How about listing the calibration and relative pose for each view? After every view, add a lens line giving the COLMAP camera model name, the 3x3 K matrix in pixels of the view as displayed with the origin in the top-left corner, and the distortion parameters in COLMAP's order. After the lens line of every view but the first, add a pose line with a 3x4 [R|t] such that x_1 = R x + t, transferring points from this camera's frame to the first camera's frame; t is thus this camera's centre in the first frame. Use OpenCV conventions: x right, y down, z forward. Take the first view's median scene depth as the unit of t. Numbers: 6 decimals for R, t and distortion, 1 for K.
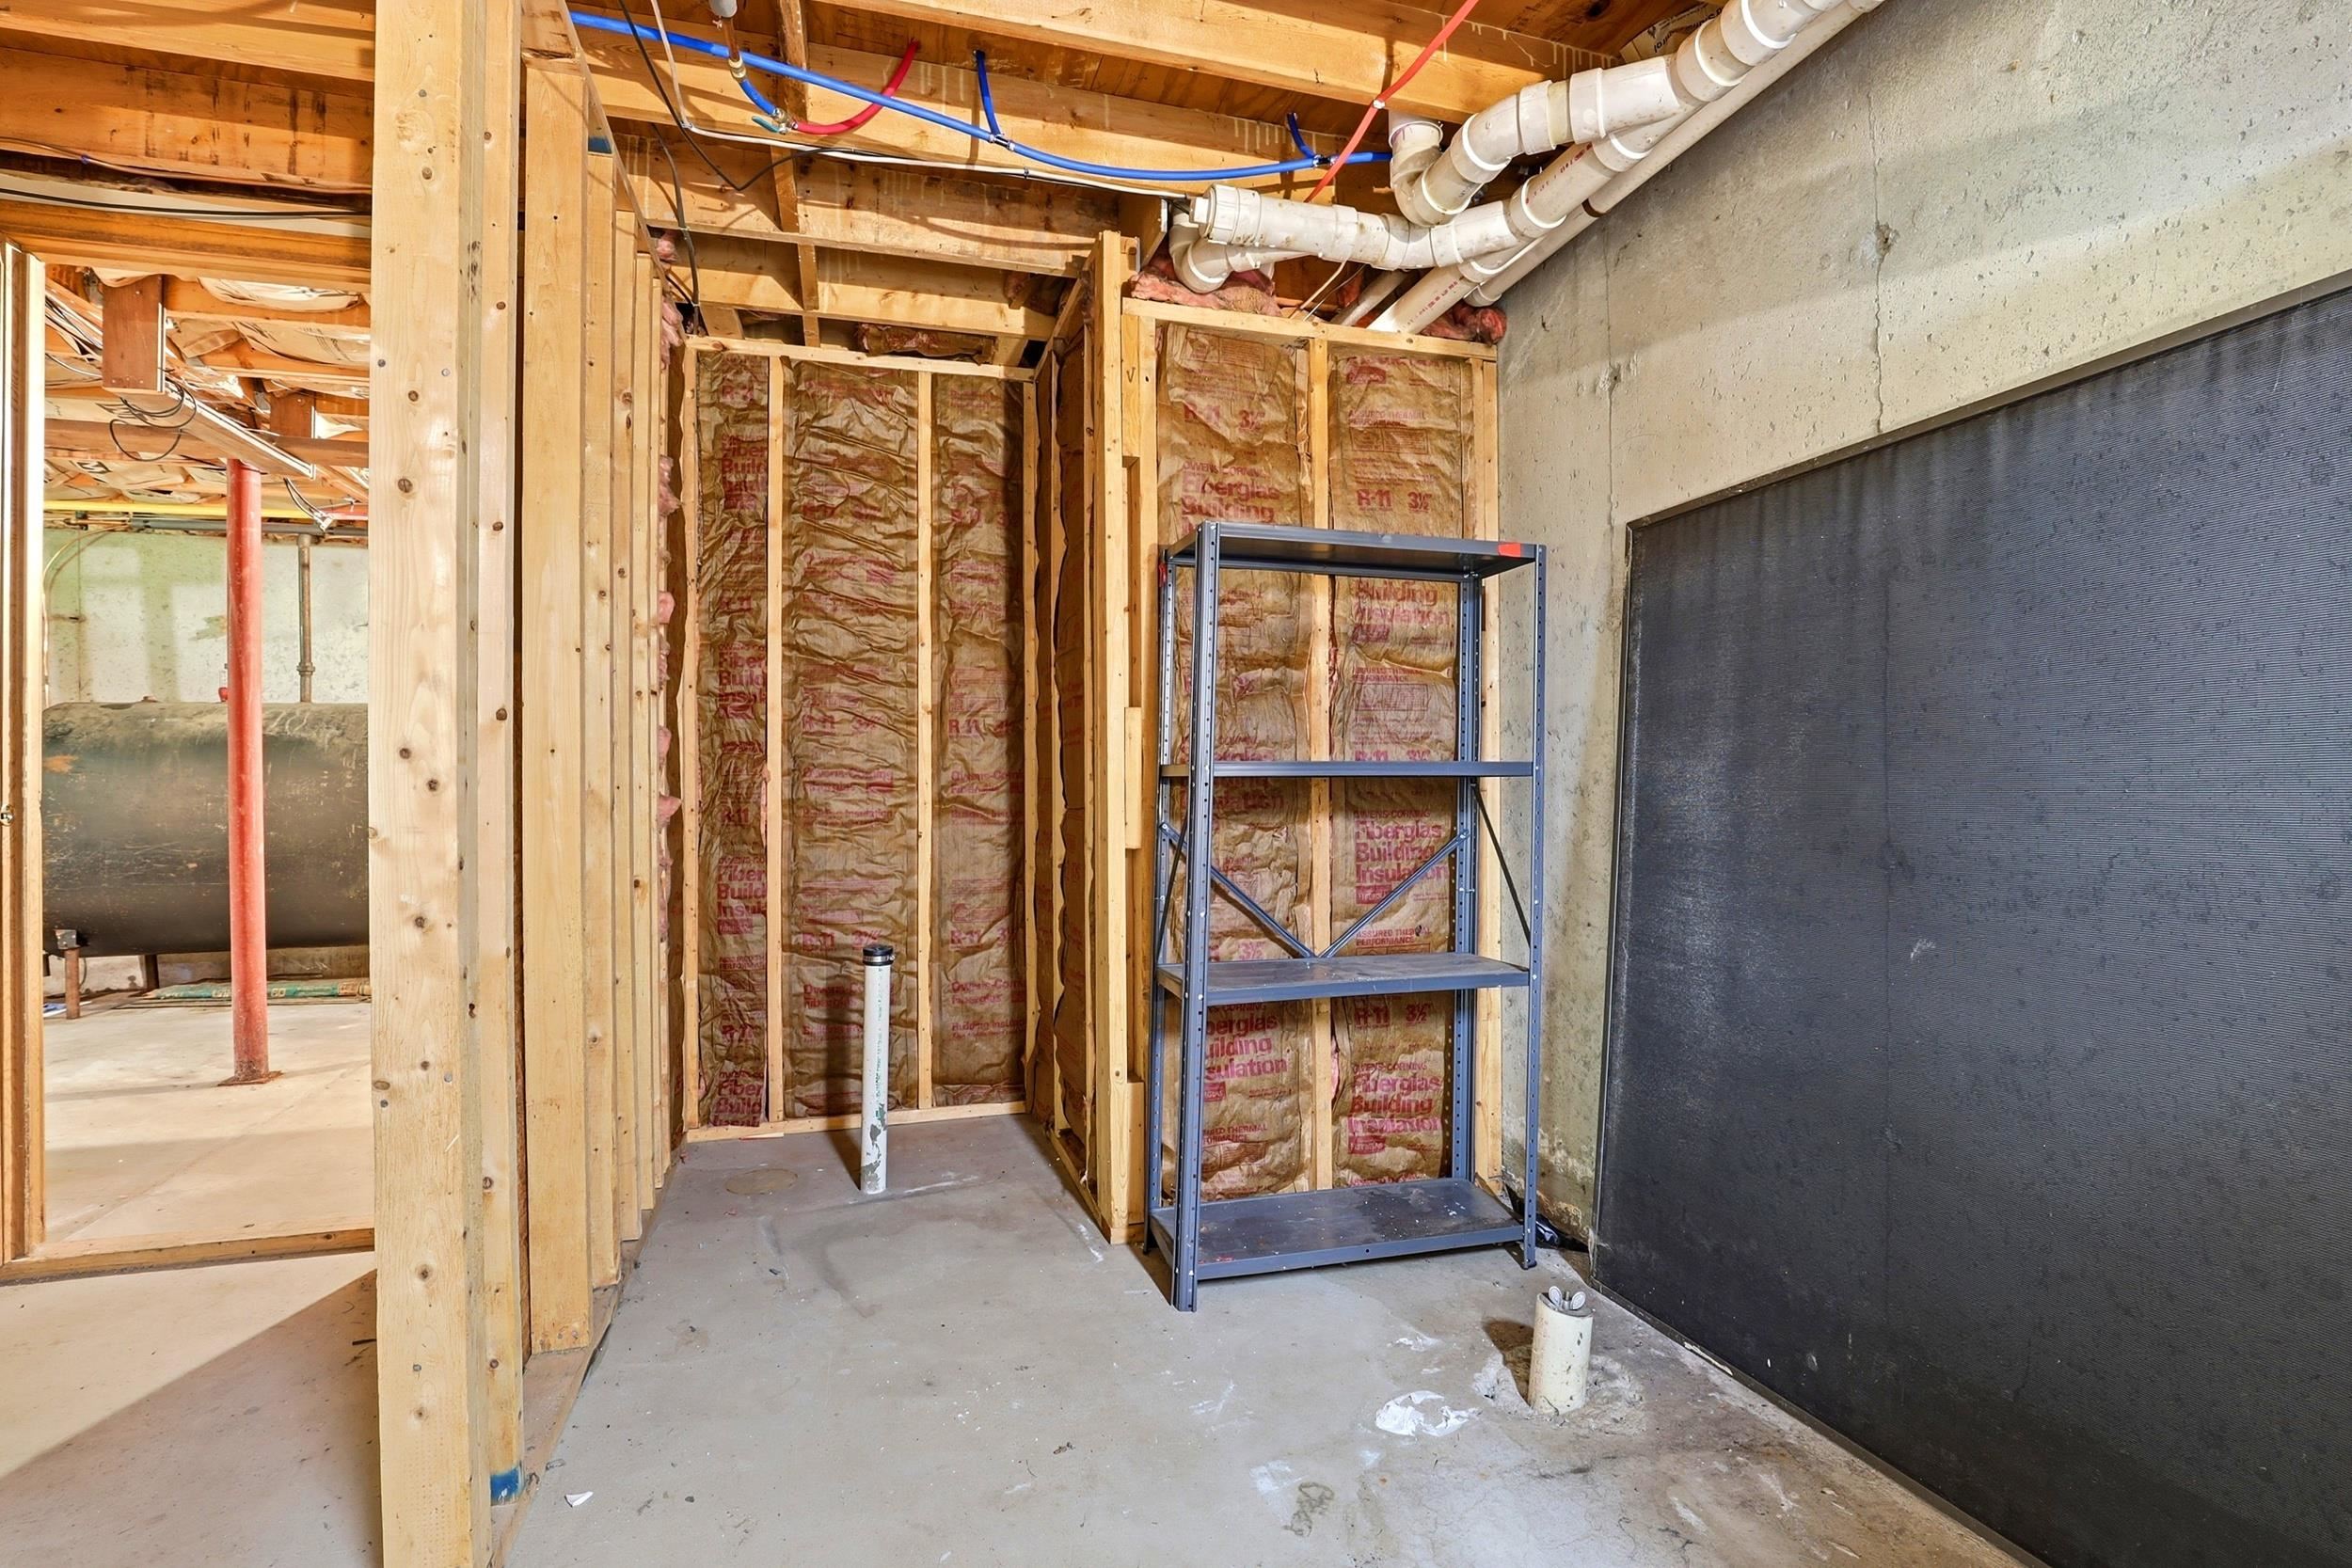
lens RADIAL K [[1084.3, 0, 1176.0], [0, 1084.3, 784.0], [0, 0, 1]] dist [0.001166, 0.000025]
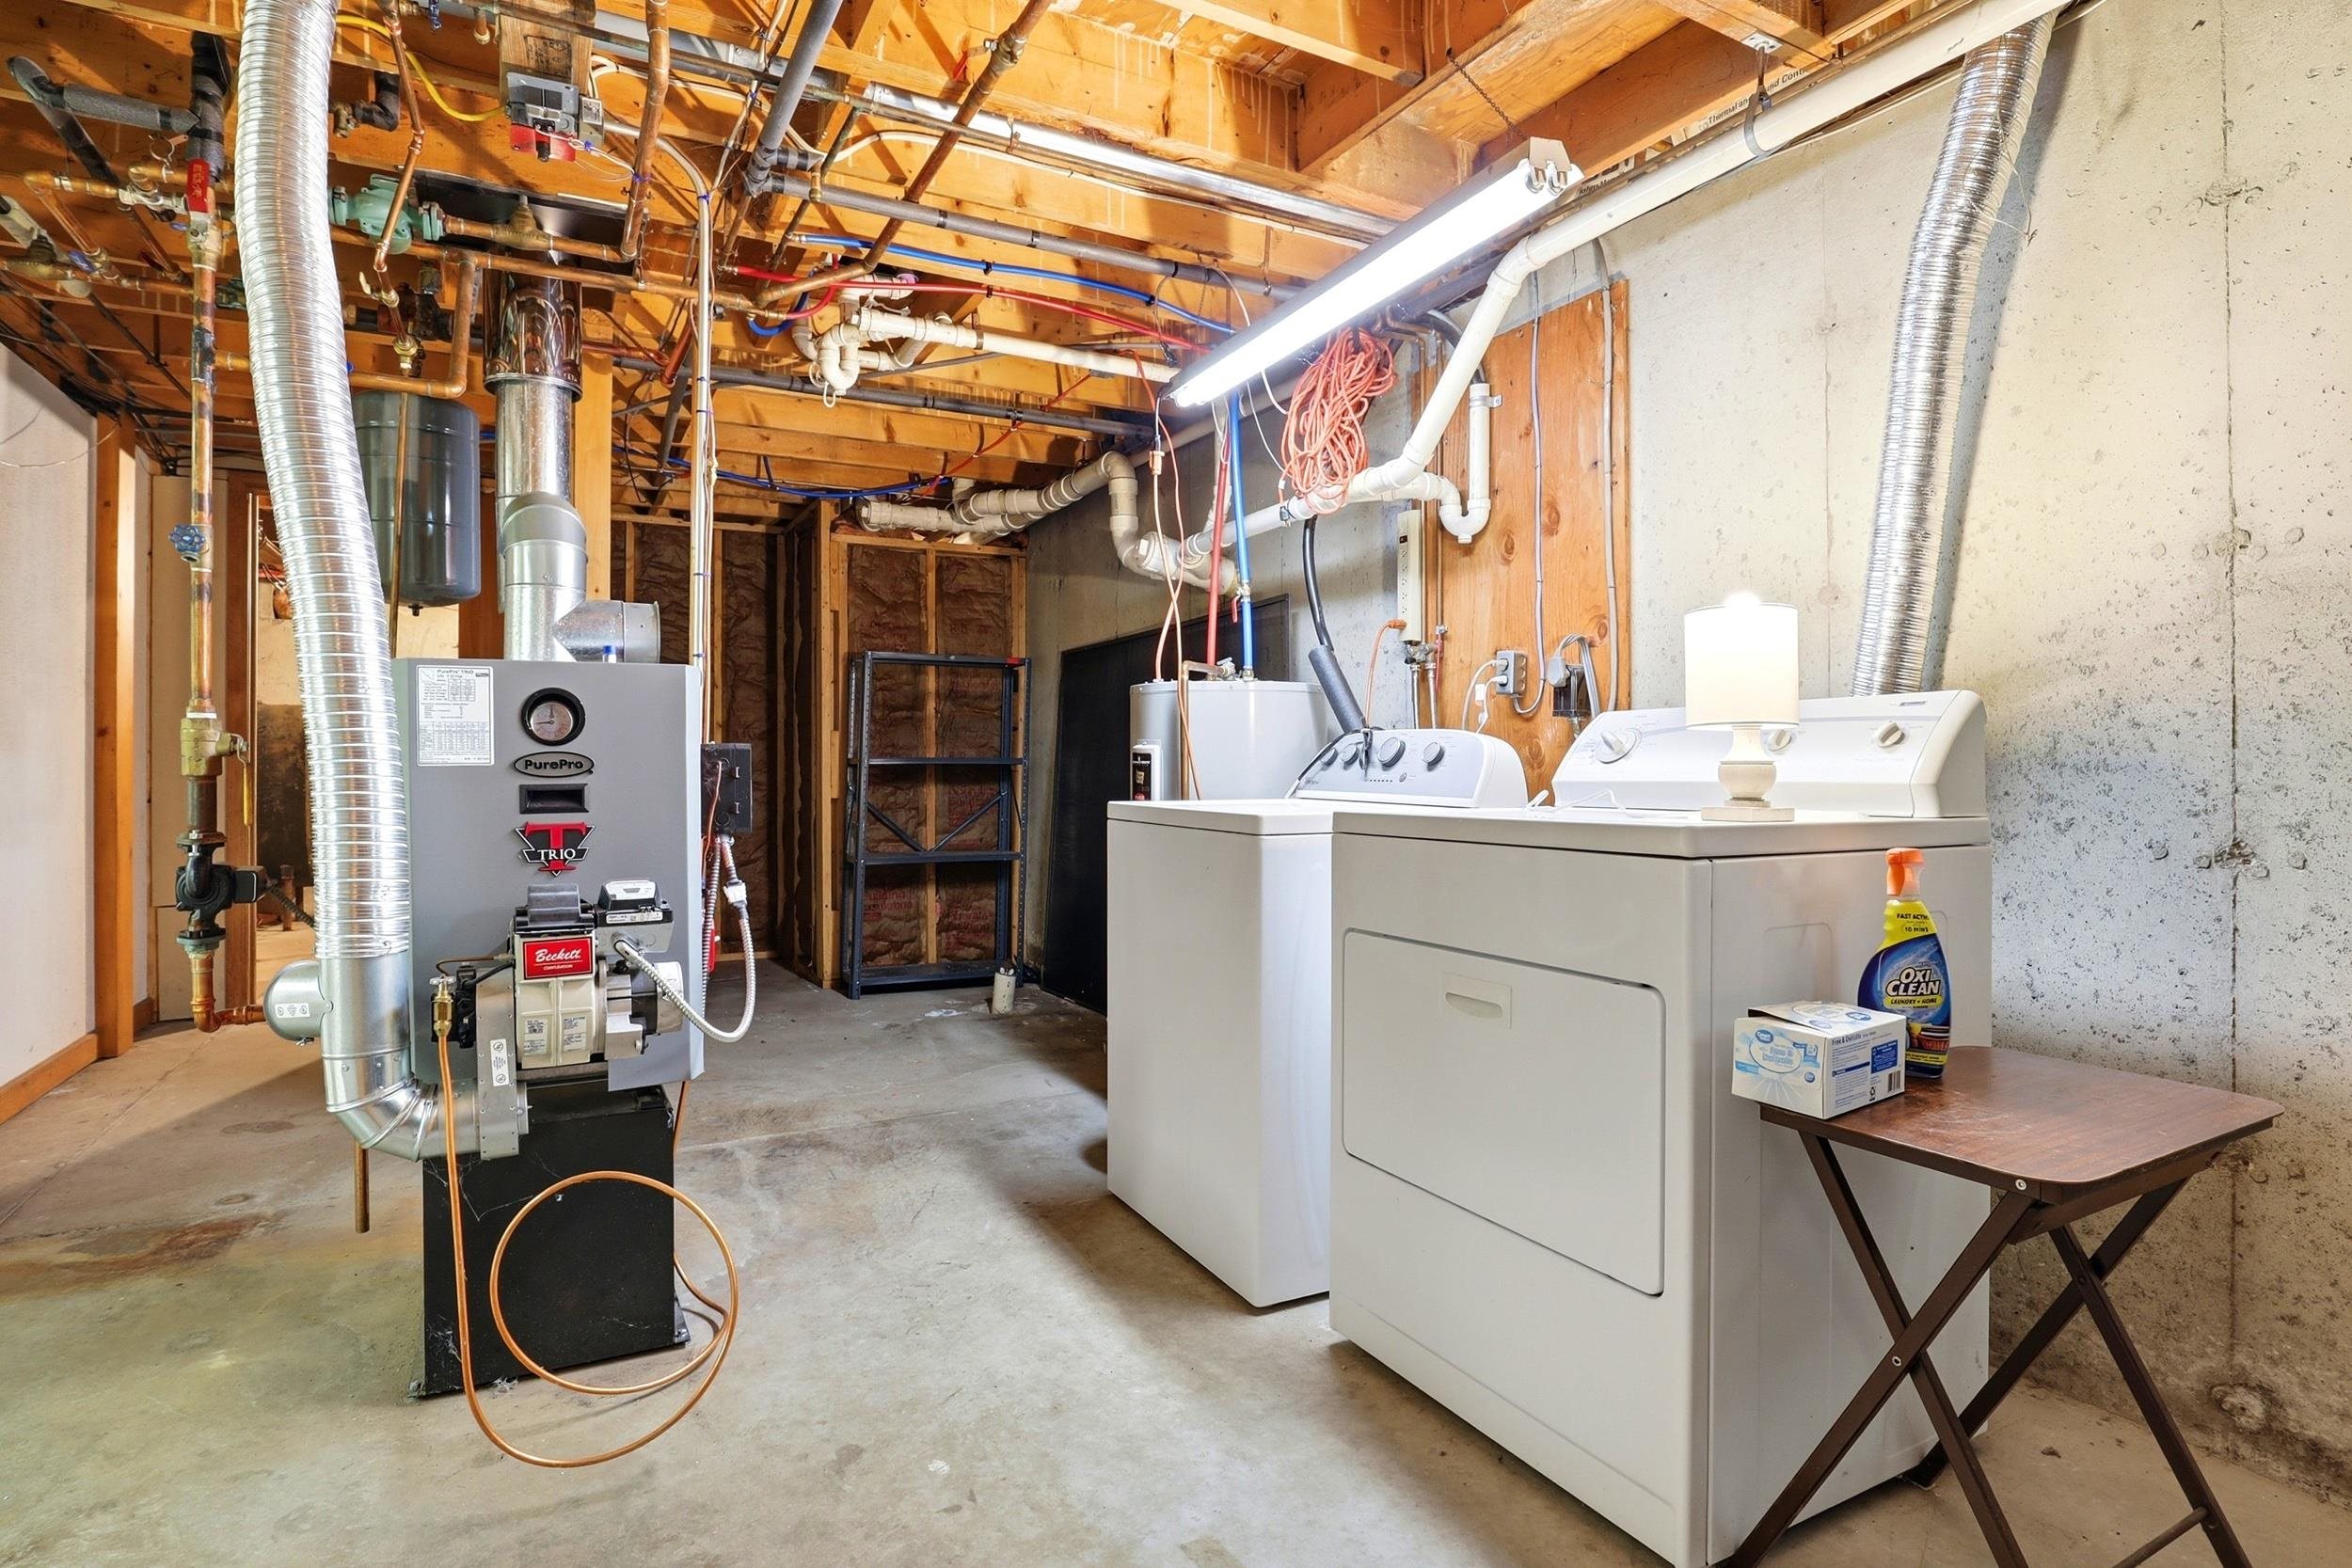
lens RADIAL K [[1202.2, 0, 1165.4], [0, 1202.2, 768.3], [0, 0, 1]] dist [-0.004359, -0.000144]
pose [[0.981968, 0.003156, 0.189019, 0.137648], [-0.003349, 0.999994, 0.000705, -0.002452], [-0.189016, -0.001325, 0.981973, -1.295069]]
